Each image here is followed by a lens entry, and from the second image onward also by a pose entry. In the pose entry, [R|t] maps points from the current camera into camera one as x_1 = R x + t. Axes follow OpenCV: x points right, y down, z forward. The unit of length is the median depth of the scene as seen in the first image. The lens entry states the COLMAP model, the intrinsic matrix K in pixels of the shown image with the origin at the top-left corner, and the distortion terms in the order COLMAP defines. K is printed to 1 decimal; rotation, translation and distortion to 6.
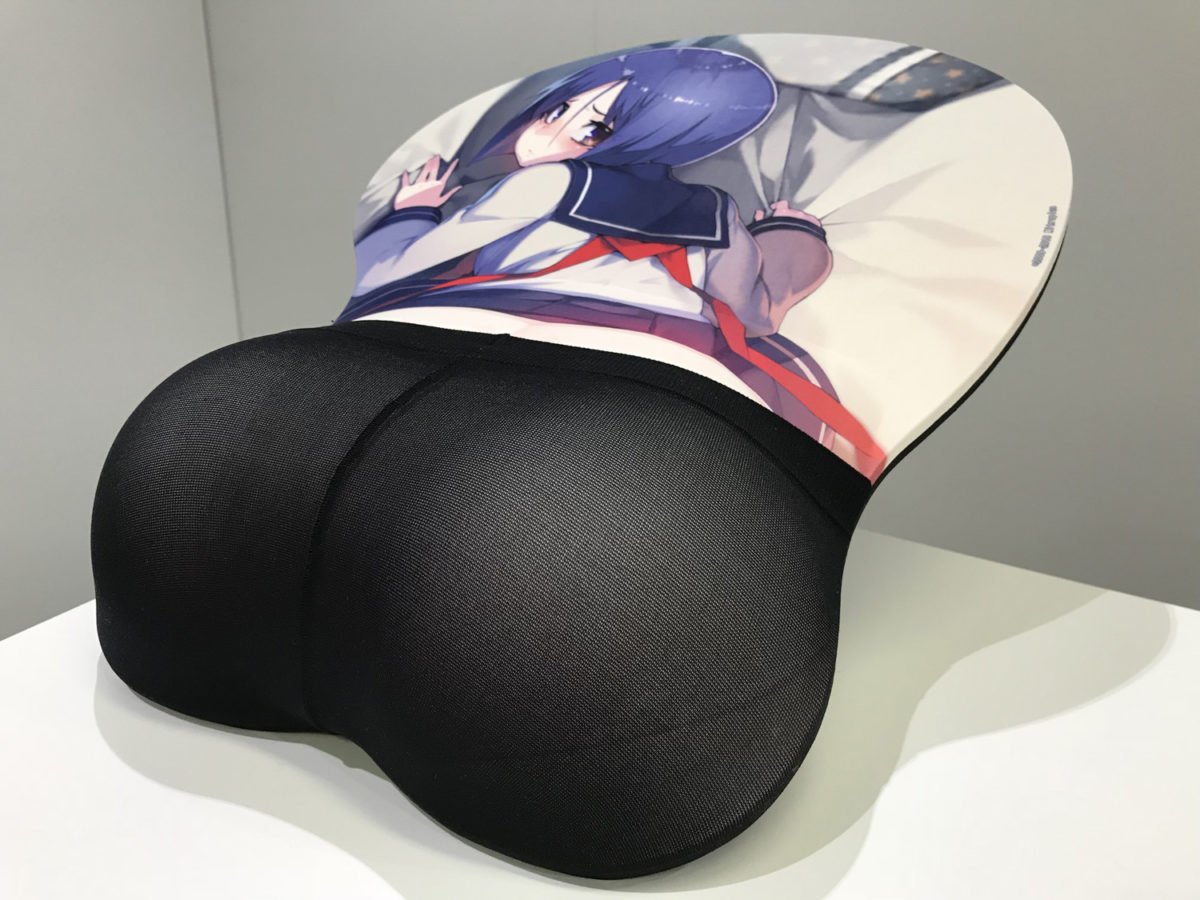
lens RADIAL K [[1004.0, 0, 587.1], [0, 1004.0, 459.7], [0, 0, 1]] dist [0.043678, -0.113360]
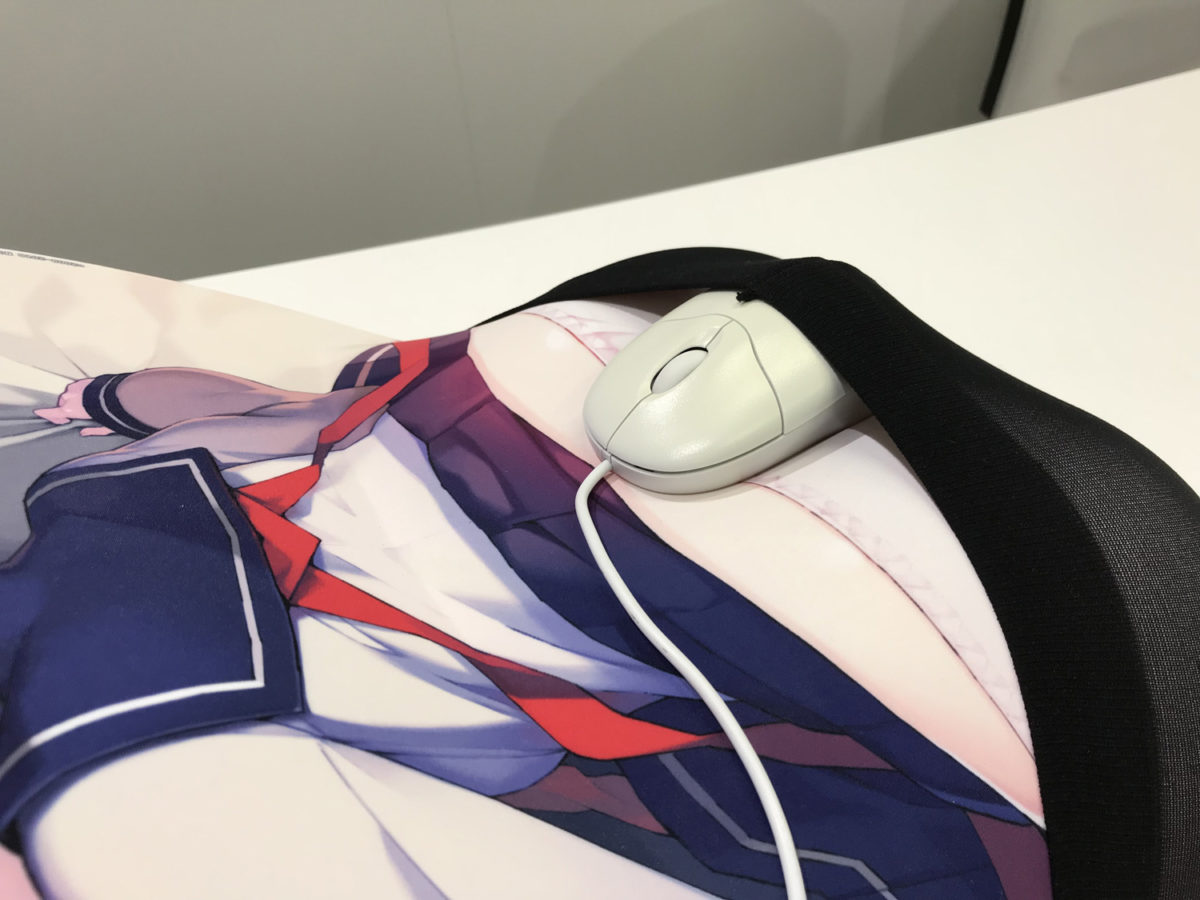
lens RADIAL K [[1004.0, 0, 592.4], [0, 1004.0, 409.8], [0, 0, 1]] dist [0.043678, -0.113360]
pose [[-0.887772, -0.201809, 0.413684, -0.255186], [0.249819, 0.543604, 0.801302, -0.565698], [-0.386591, 0.814720, -0.432180, 1.047618]]
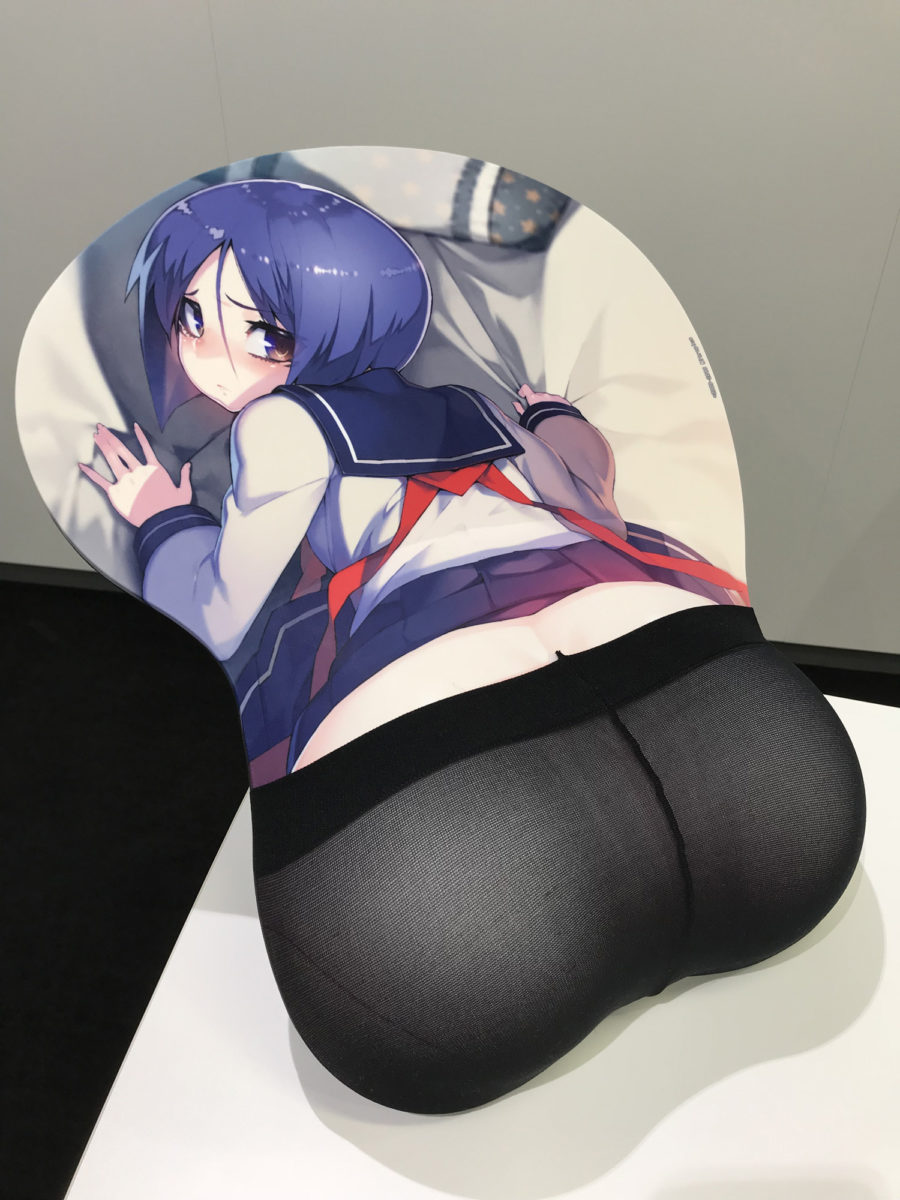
lens RADIAL K [[1004.0, 0, 466.4], [0, 1004.0, 597.8], [0, 0, 1]] dist [0.043678, -0.113360]
pose [[0.540080, -0.552552, 0.634823, -0.658392], [0.201456, 0.817240, 0.539939, -0.649635], [-0.817147, -0.163722, 0.552690, 0.360683]]
